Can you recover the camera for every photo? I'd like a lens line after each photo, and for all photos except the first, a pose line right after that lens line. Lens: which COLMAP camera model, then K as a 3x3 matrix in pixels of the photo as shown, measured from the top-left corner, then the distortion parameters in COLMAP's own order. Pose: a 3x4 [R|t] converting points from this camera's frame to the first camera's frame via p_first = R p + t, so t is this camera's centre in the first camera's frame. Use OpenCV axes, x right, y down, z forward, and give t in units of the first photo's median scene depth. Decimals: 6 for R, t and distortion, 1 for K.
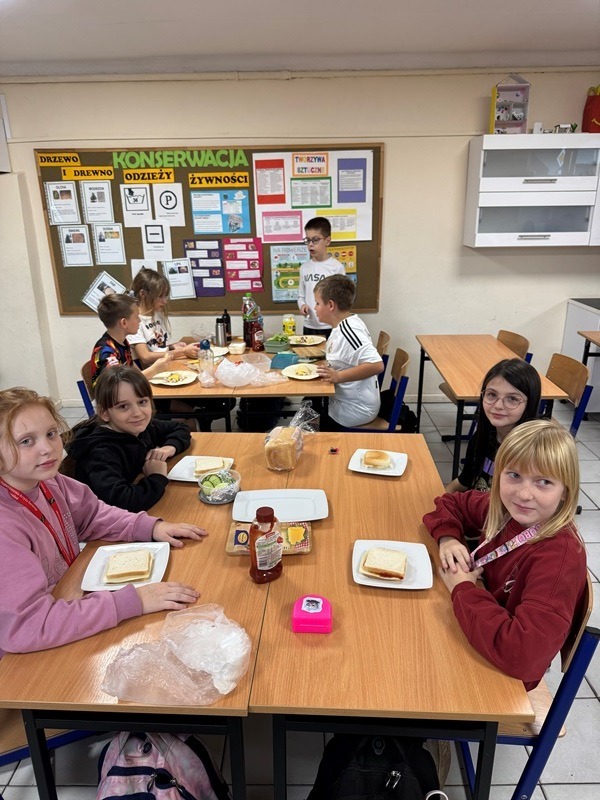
lens RADIAL K [[571.2, 0, 298.7], [0, 571.2, 401.8], [0, 0, 1]] dist [0.039597, -0.051358]
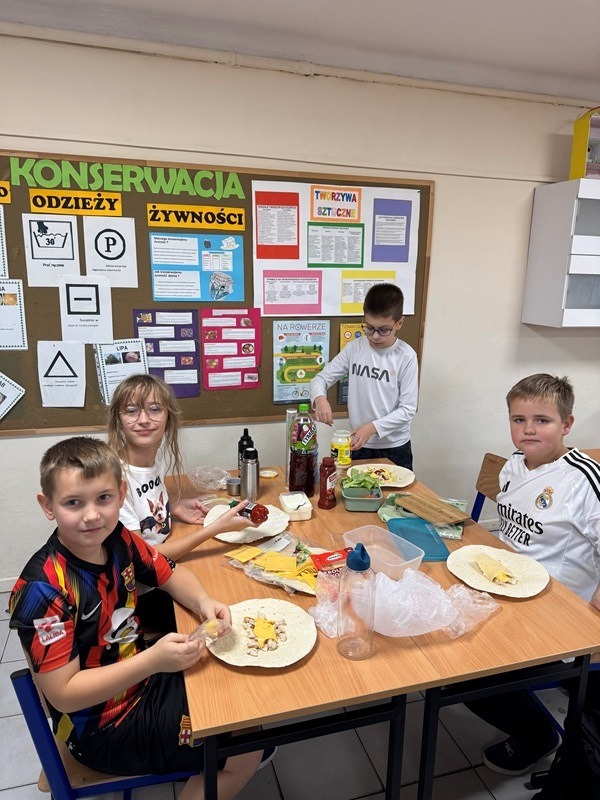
lens RADIAL K [[571.2, 0, 313.3], [0, 571.2, 413.3], [0, 0, 1]] dist [0.039597, -0.051358]
pose [[0.948306, -0.041282, 0.314660, -0.224664], [0.067588, 0.995028, -0.073150, -0.119557], [-0.310075, 0.090636, 0.946382, 0.387772]]
